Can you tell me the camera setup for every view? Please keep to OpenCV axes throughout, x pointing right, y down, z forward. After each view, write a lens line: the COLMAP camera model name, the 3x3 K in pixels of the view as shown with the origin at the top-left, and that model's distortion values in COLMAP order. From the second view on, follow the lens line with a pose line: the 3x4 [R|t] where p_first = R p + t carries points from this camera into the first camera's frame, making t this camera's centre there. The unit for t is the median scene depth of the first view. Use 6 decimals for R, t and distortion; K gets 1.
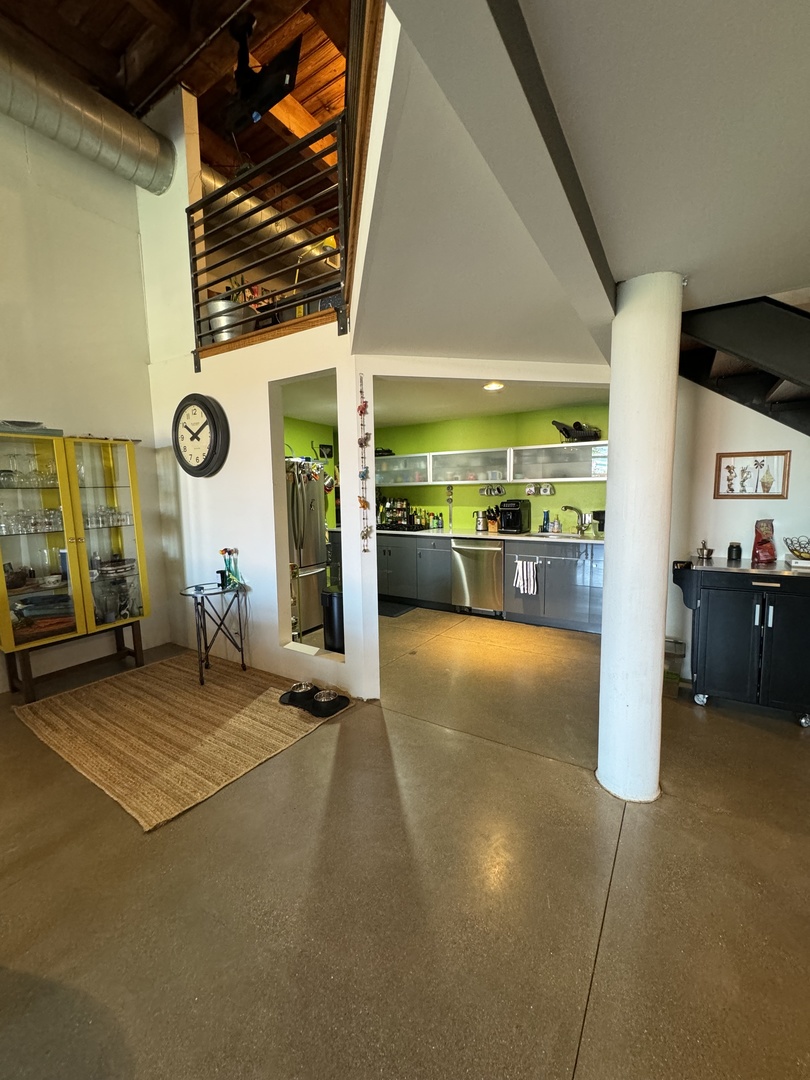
lens RADIAL K [[431.1, 0, 400.7], [0, 431.1, 542.4], [0, 0, 1]] dist [-0.003906, 0.000168]
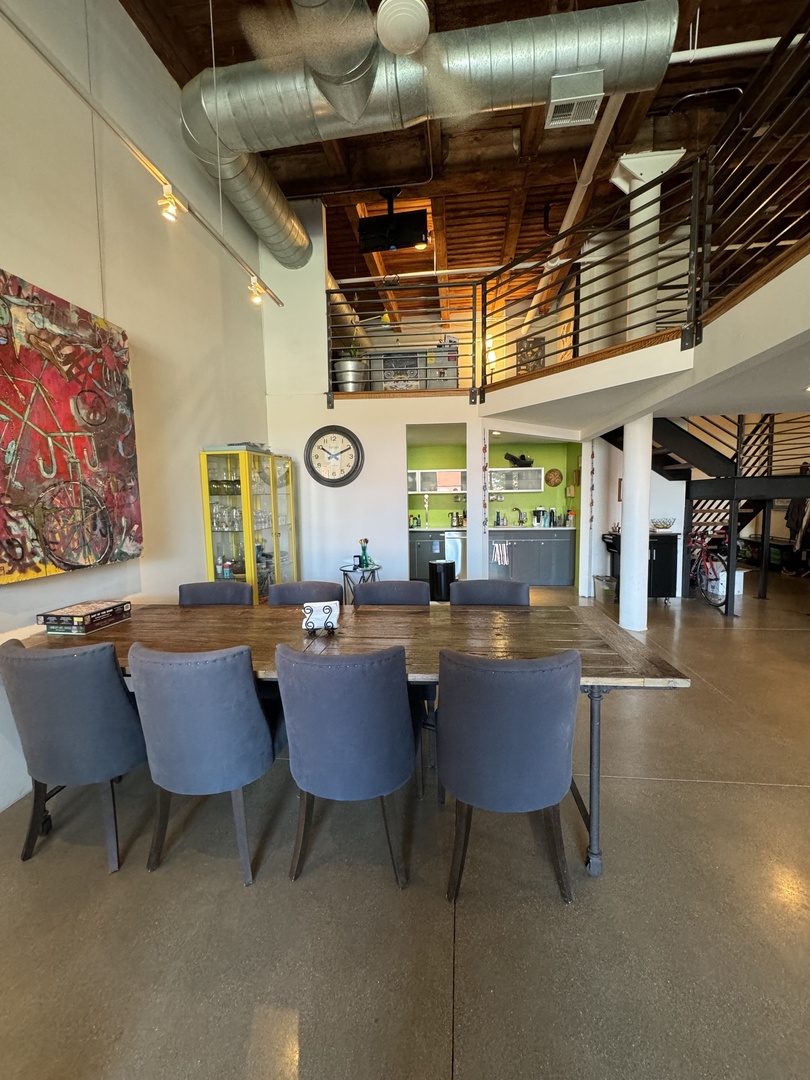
lens RADIAL K [[431.1, 0, 404.8], [0, 431.1, 539.8], [0, 0, 1]] dist [-0.003906, 0.000168]
pose [[0.896831, -0.041256, 0.440445, -0.628780], [0.052994, 0.998491, -0.014379, 0.030615], [-0.439188, 0.036236, 0.897664, -0.206940]]
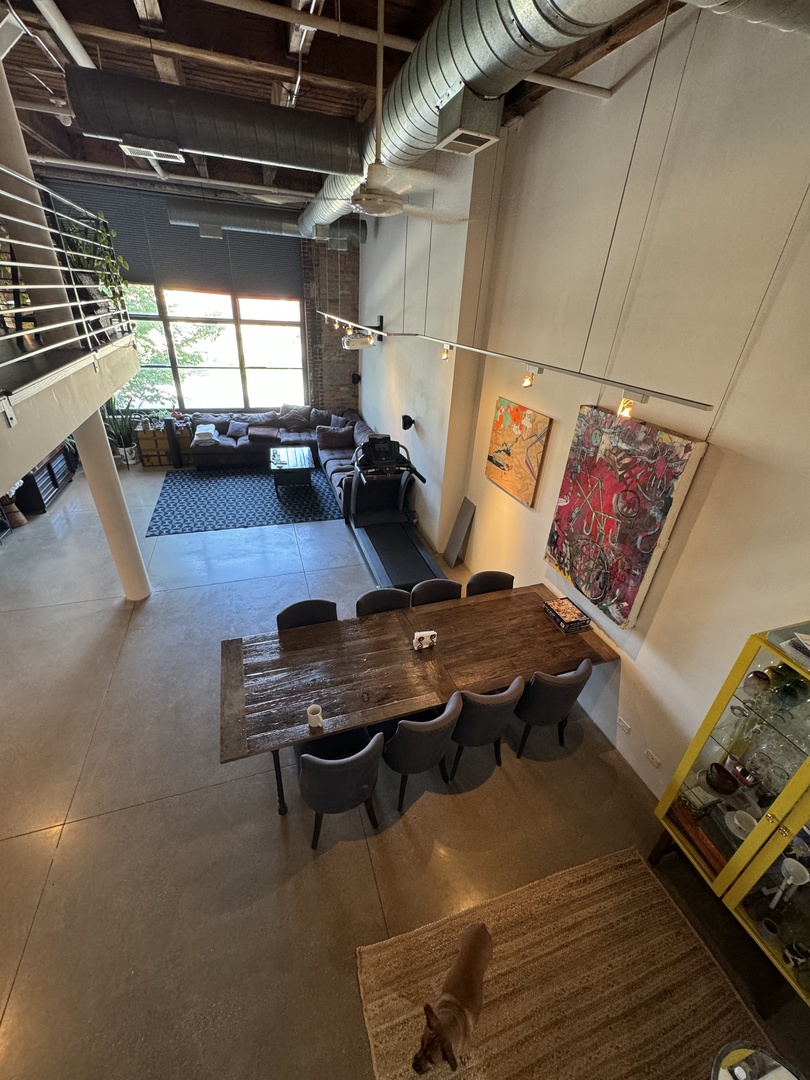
lens RADIAL K [[431.1, 0, 399.9], [0, 431.1, 537.7], [0, 0, 1]] dist [-0.003906, 0.000168]
pose [[-0.620422, 0.370169, -0.691413, -0.079905], [-0.124904, 0.823712, 0.553079, -0.406439], [0.774258, 0.429503, -0.464814, 0.441967]]
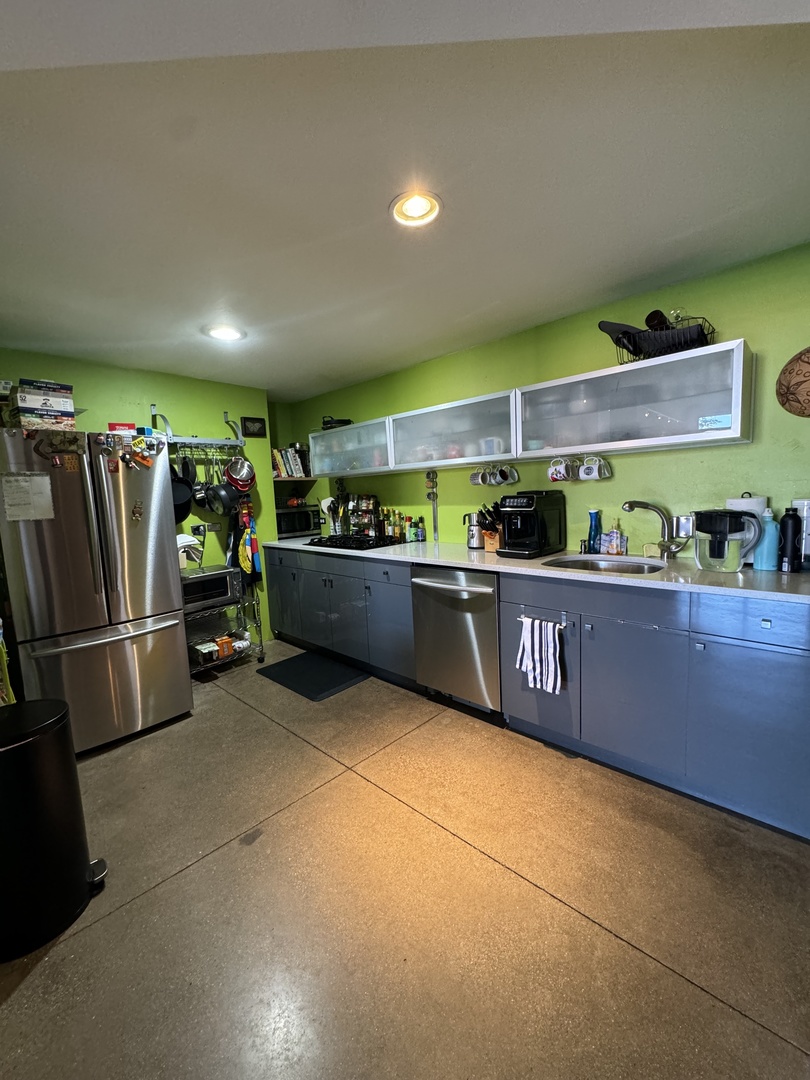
lens RADIAL K [[431.1, 0, 403.6], [0, 431.1, 541.9], [0, 0, 1]] dist [-0.003906, 0.000168]
pose [[0.981818, -0.007658, -0.189670, 0.215387], [0.008765, 0.999949, 0.005002, -0.042116], [0.189622, -0.006573, 0.981835, 0.466190]]
